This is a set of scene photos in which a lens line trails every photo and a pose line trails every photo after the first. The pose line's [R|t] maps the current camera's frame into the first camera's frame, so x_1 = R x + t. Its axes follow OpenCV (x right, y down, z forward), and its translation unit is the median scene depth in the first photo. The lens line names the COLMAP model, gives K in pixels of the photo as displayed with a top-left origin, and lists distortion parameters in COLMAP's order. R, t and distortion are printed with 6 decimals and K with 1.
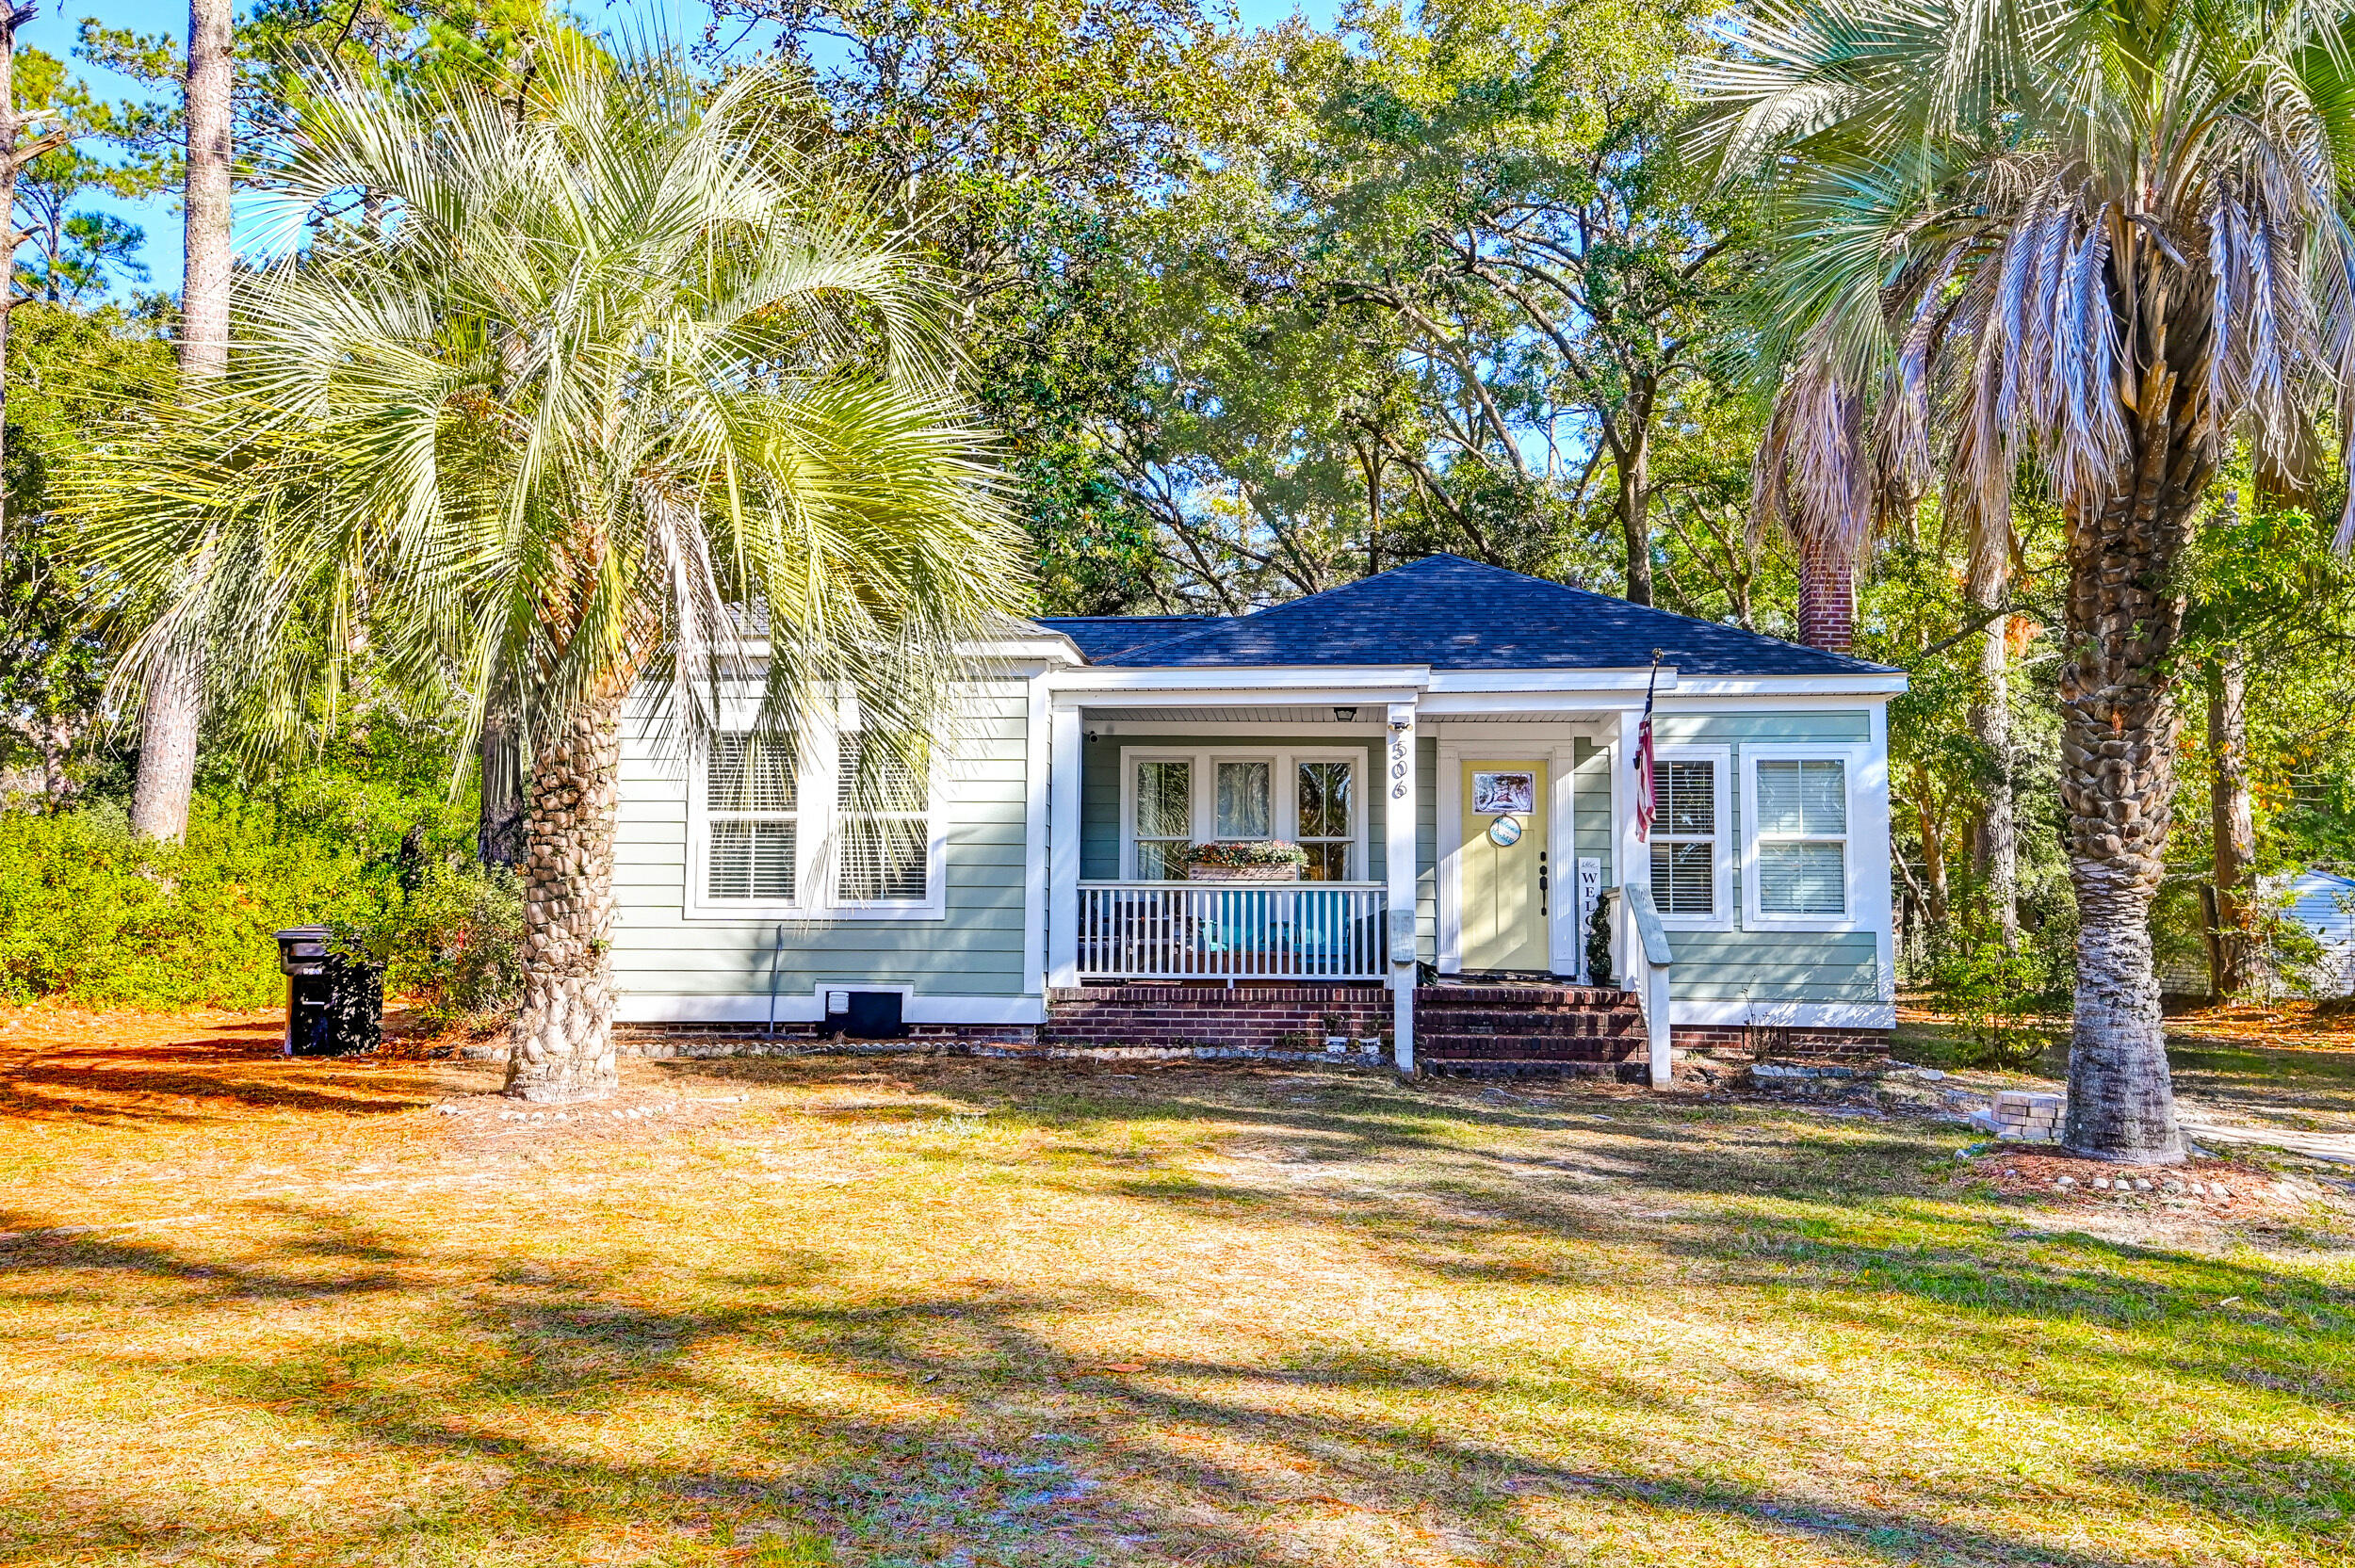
lens RADIAL K [[1834.1, 0, 1194.2], [0, 1834.1, 780.1], [0, 0, 1]] dist [0.088056, 0.013138]
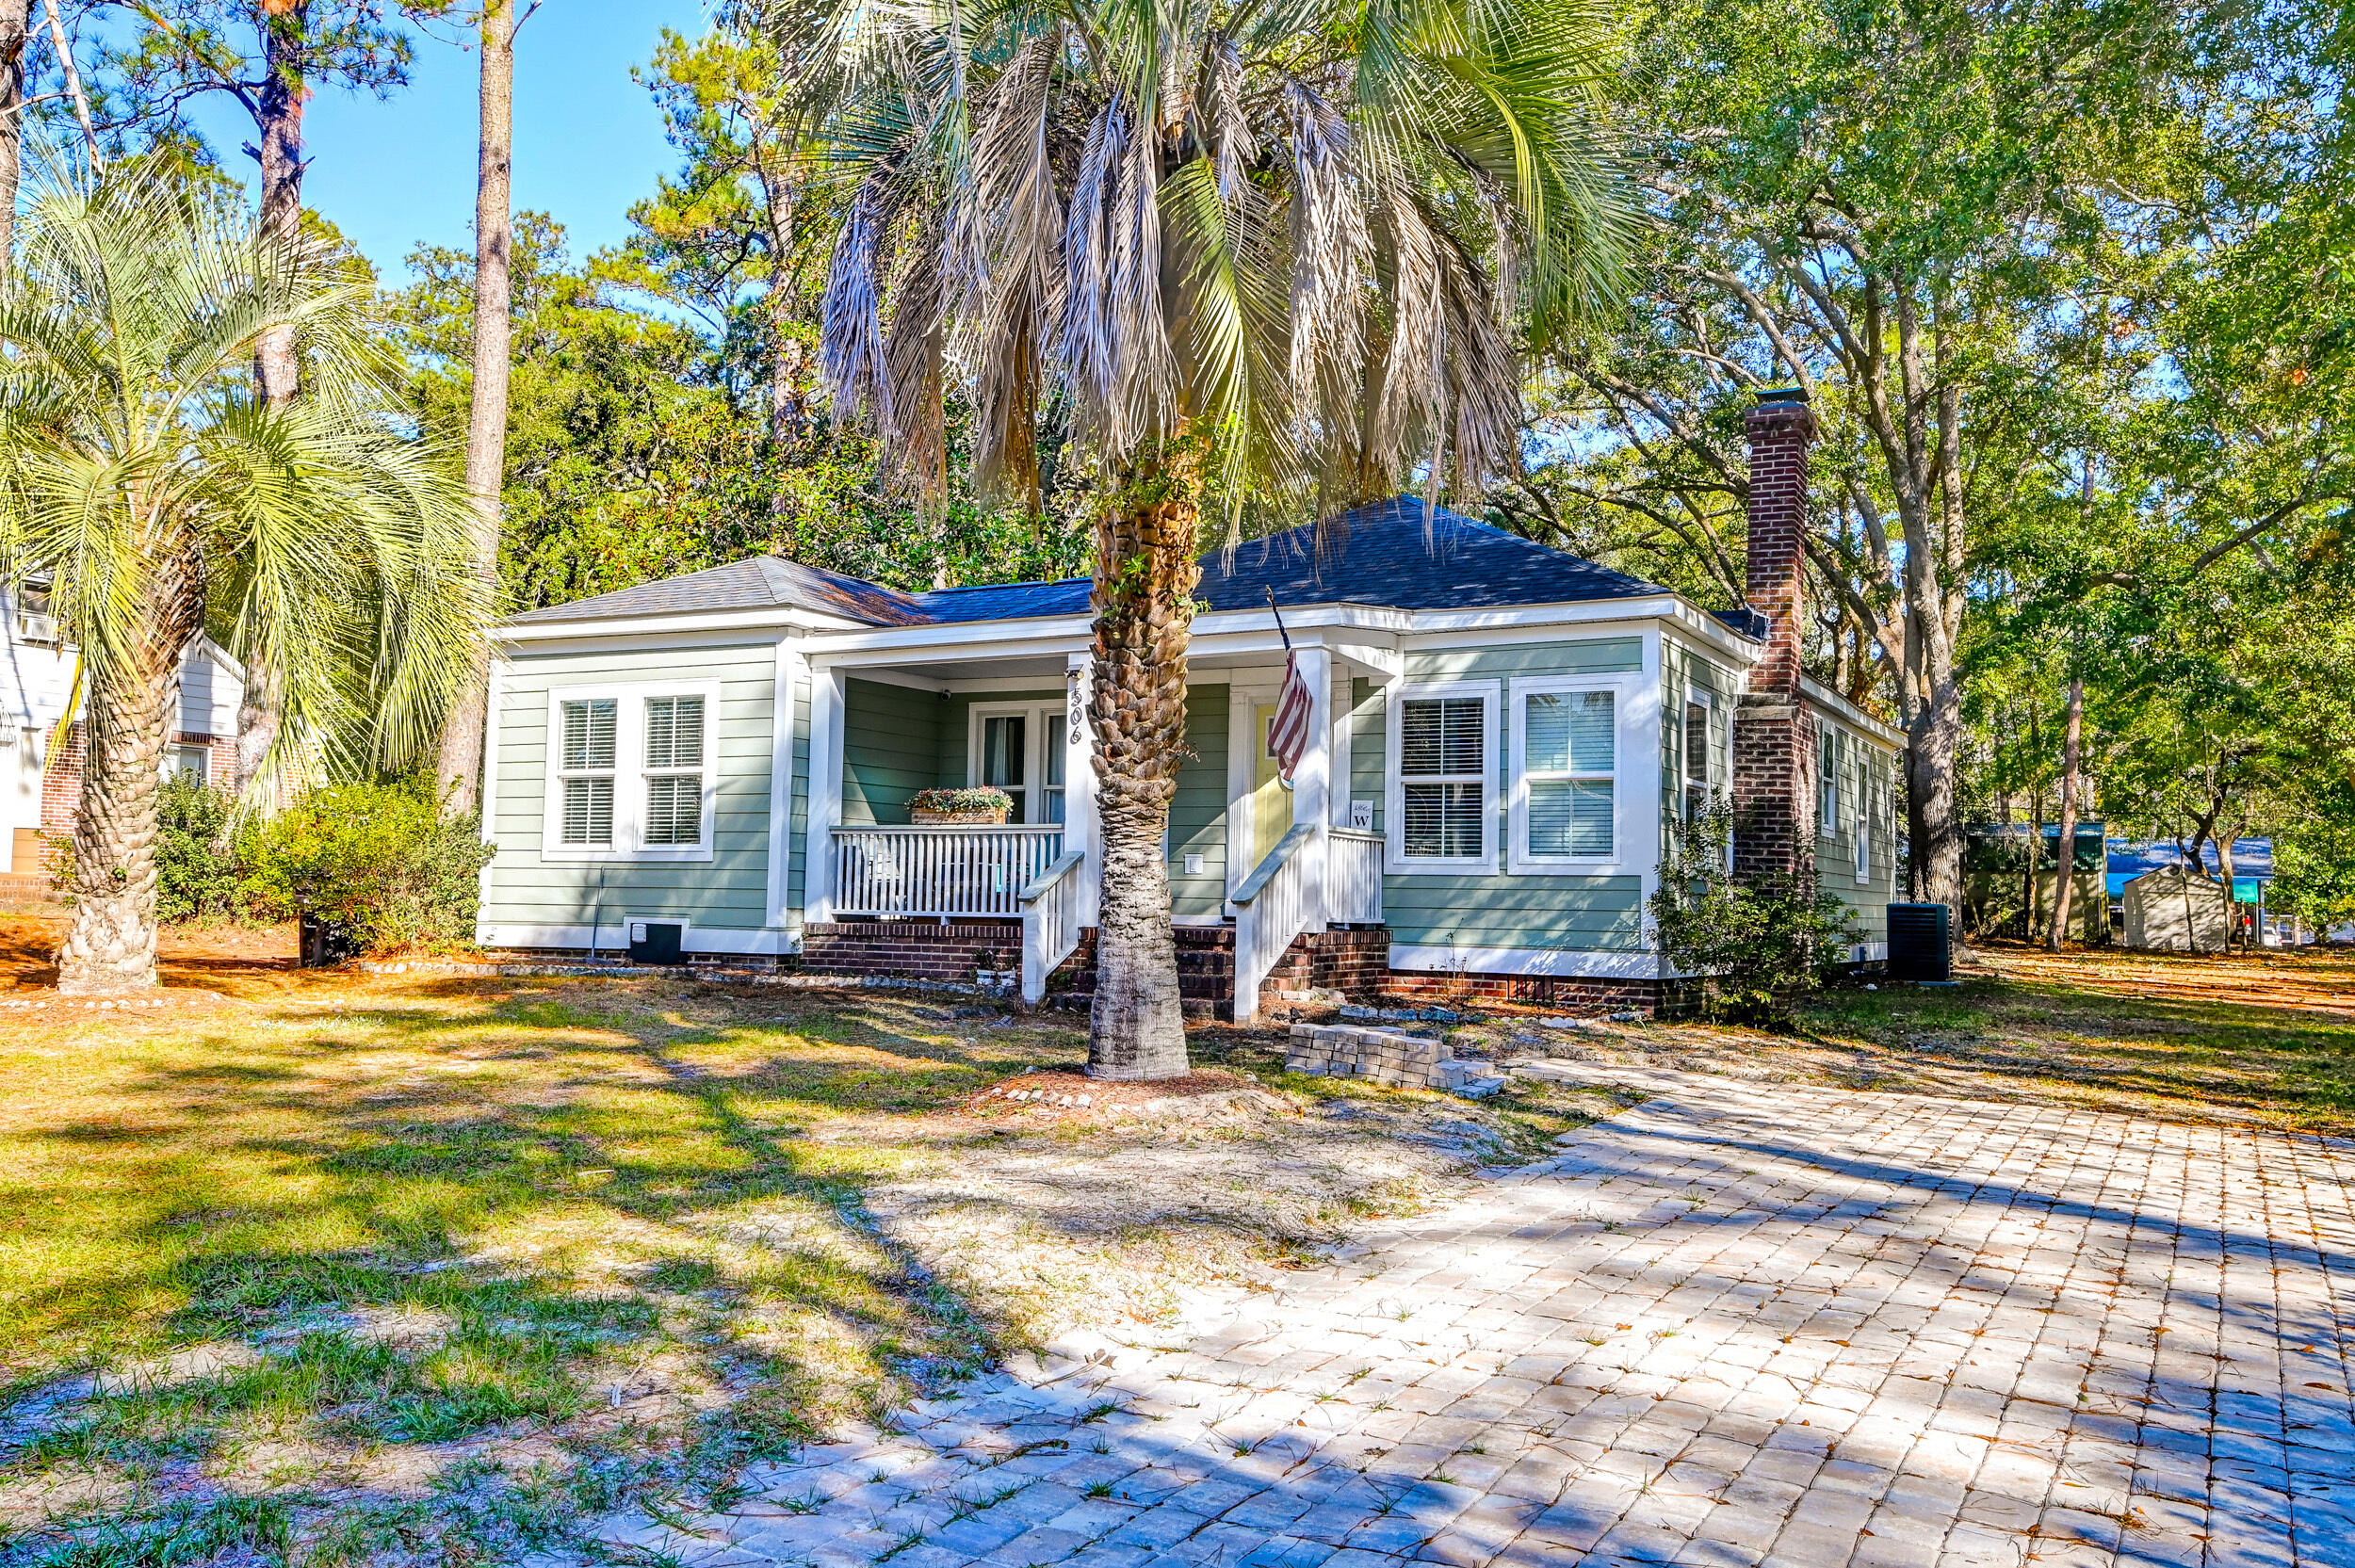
lens RADIAL K [[1834.1, 0, 1194.2], [0, 1834.1, 780.1], [0, 0, 1]] dist [0.088056, 0.013138]
pose [[0.921089, -0.017250, -0.388969, 0.521697], [0.023327, 0.999668, 0.010907, 0.018846], [0.388652, -0.019119, 0.921186, 0.065315]]
